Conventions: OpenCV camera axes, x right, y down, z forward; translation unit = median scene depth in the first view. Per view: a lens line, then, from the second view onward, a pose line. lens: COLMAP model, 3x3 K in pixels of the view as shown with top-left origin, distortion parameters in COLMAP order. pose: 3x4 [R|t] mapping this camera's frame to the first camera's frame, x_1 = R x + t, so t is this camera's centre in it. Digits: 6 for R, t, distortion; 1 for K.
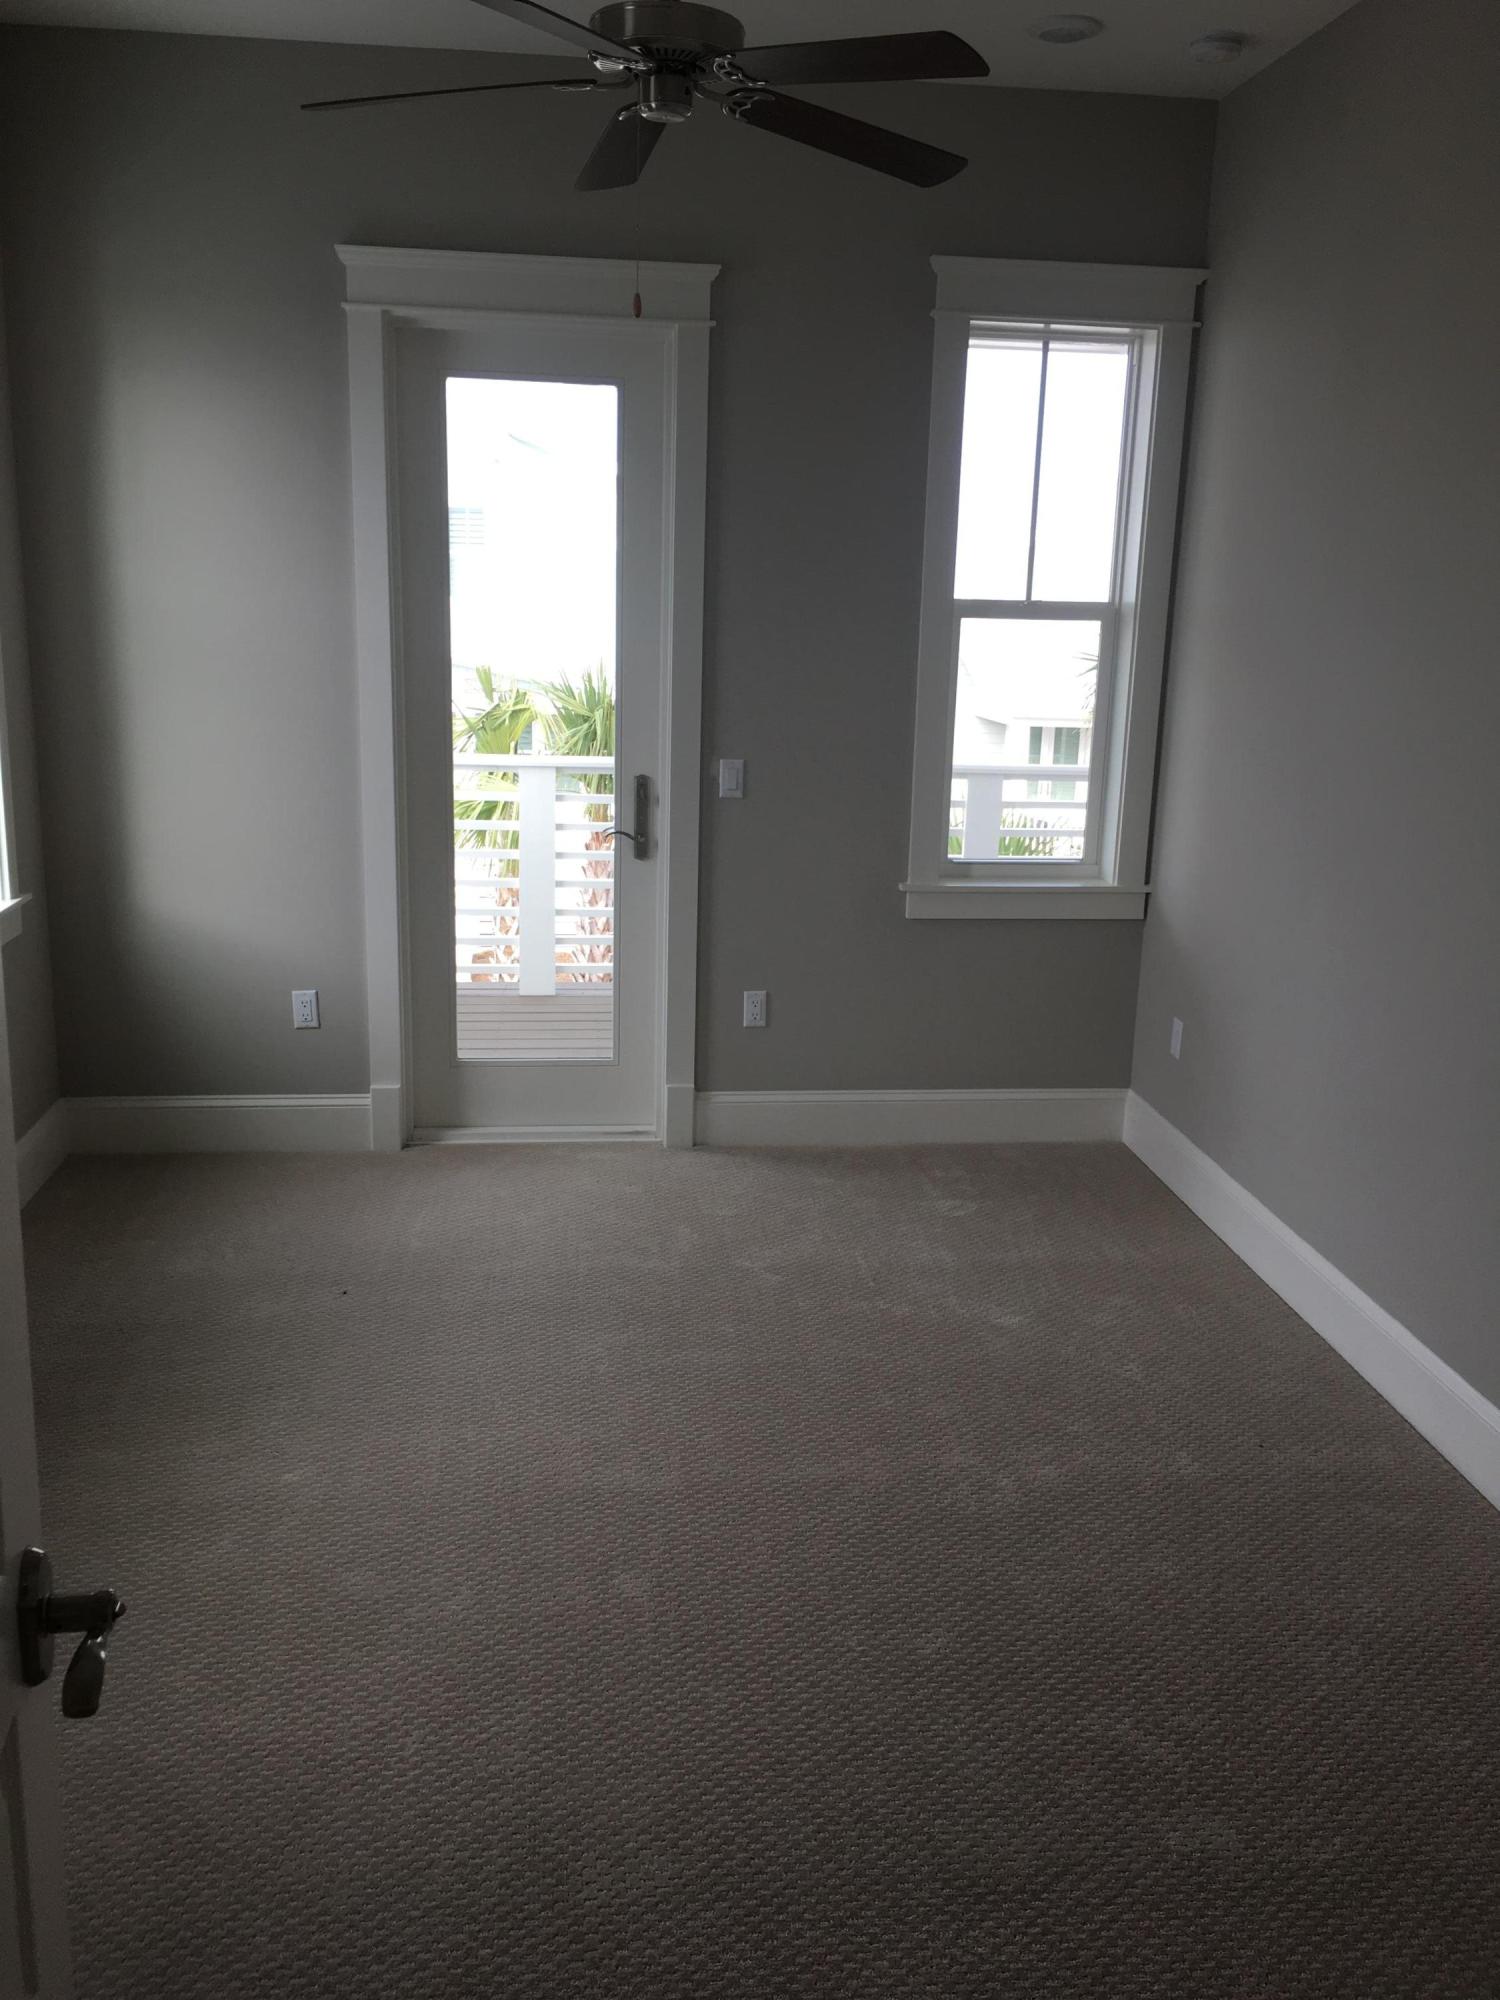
lens RADIAL K [[1659.8, 0, 750.0], [0, 1659.8, 1000.0], [0, 0, 1]] dist [0.016672, 0.000753]
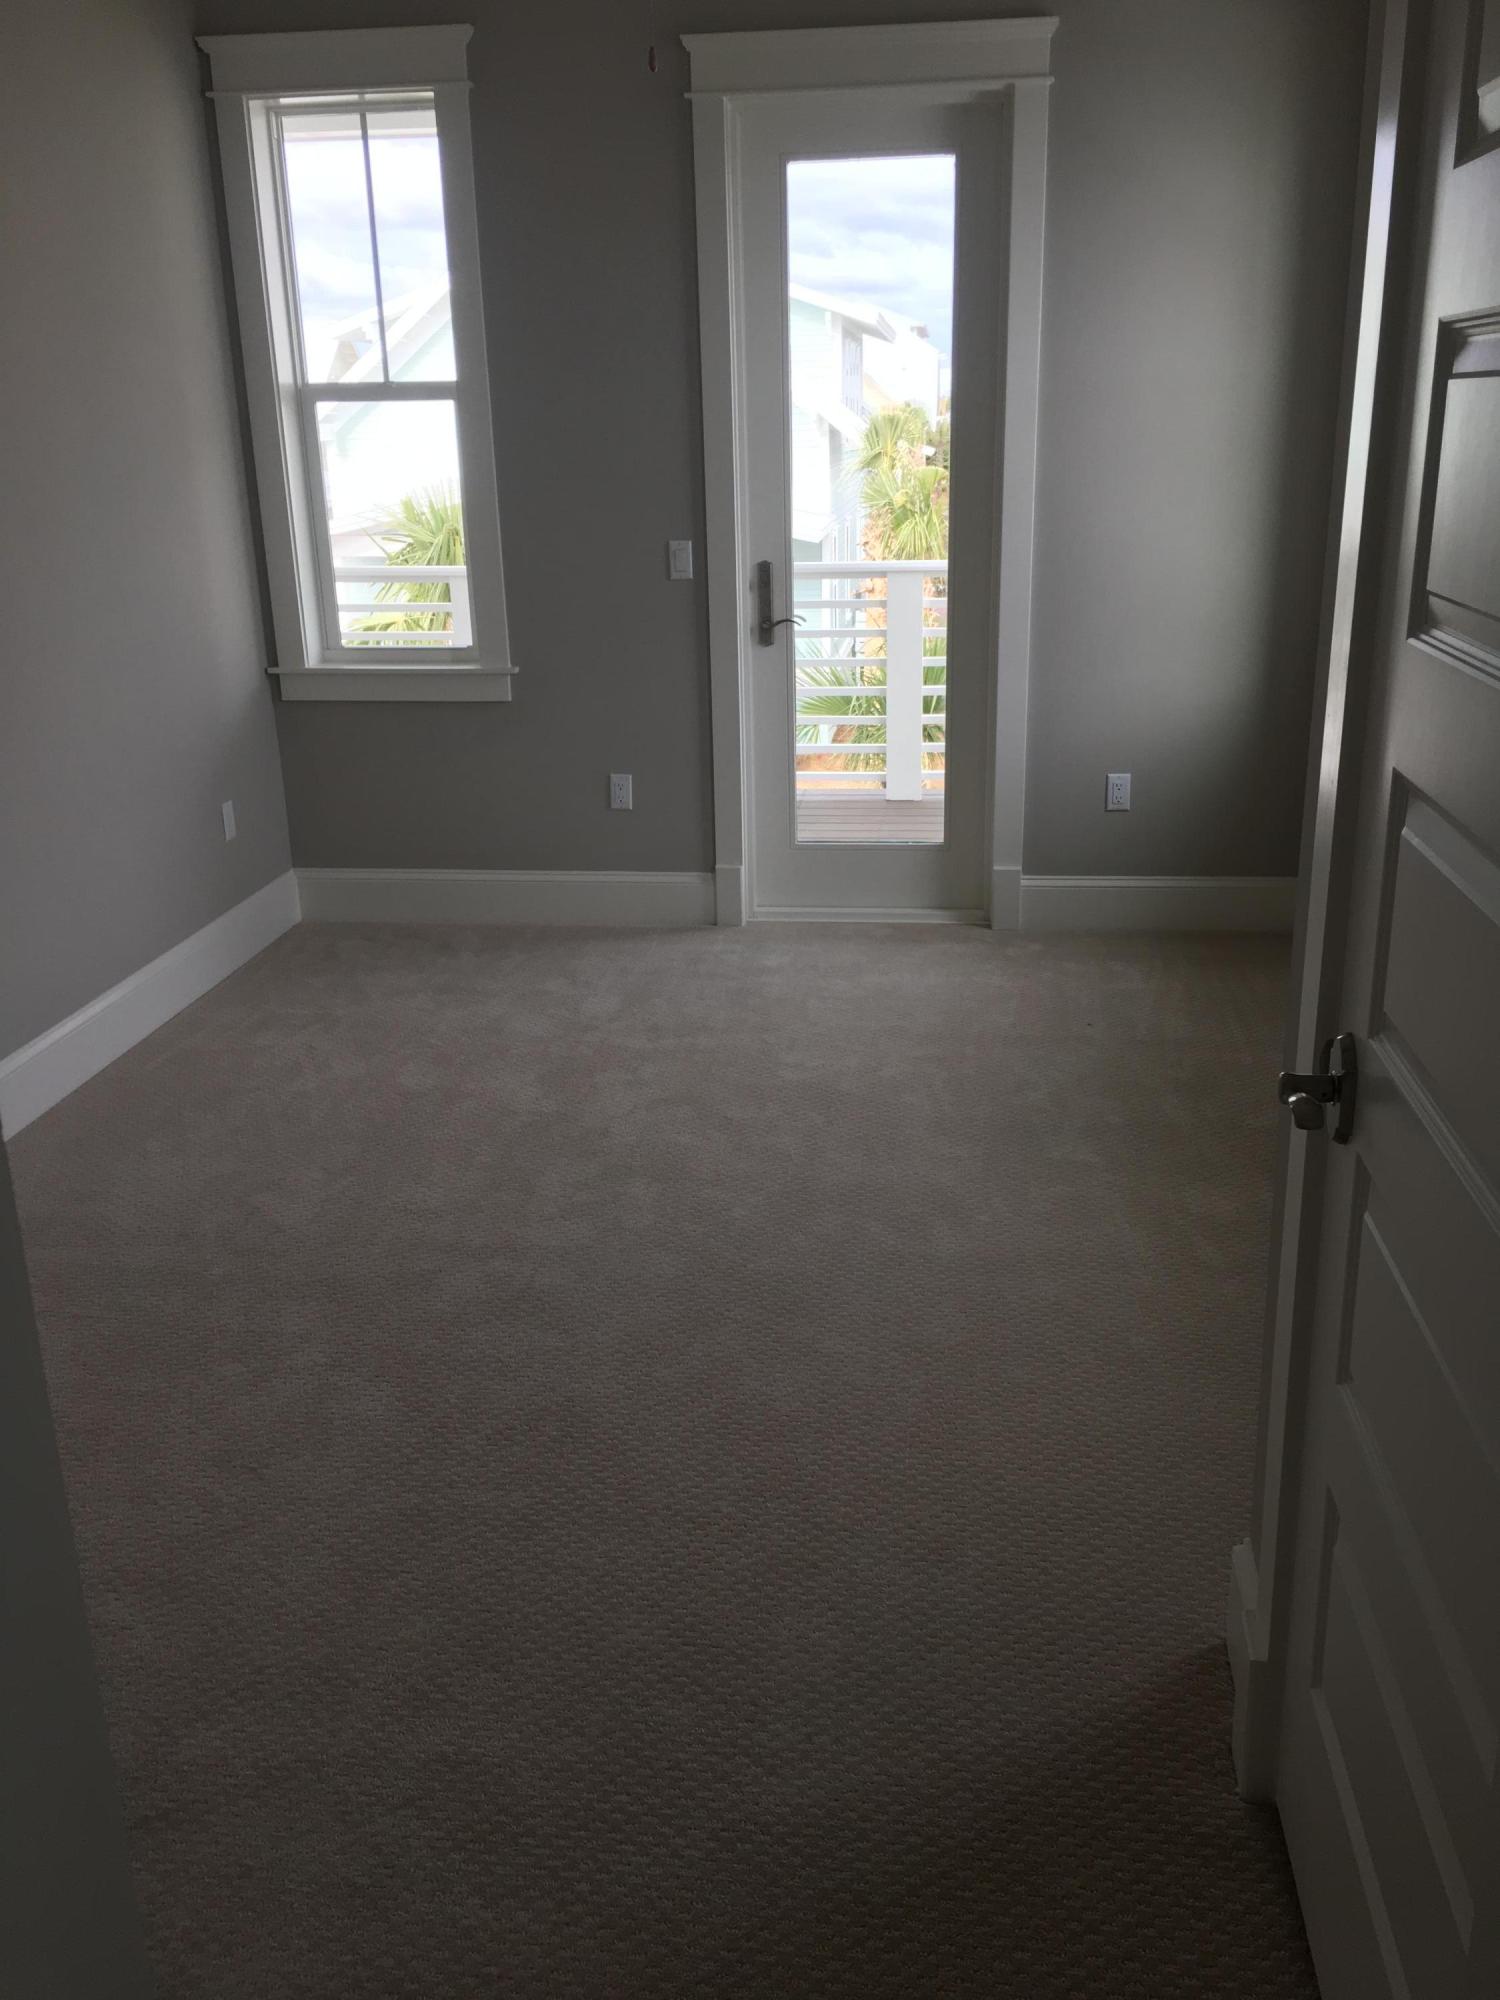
lens RADIAL K [[1659.8, 0, 750.0], [0, 1659.8, 1000.0], [0, 0, 1]] dist [0.016672, 0.000753]
pose [[0.972607, 0.030765, -0.230412, 0.632024], [-0.004679, 0.993593, 0.112917, 0.020353], [0.232410, -0.108746, 0.966519, 0.022249]]
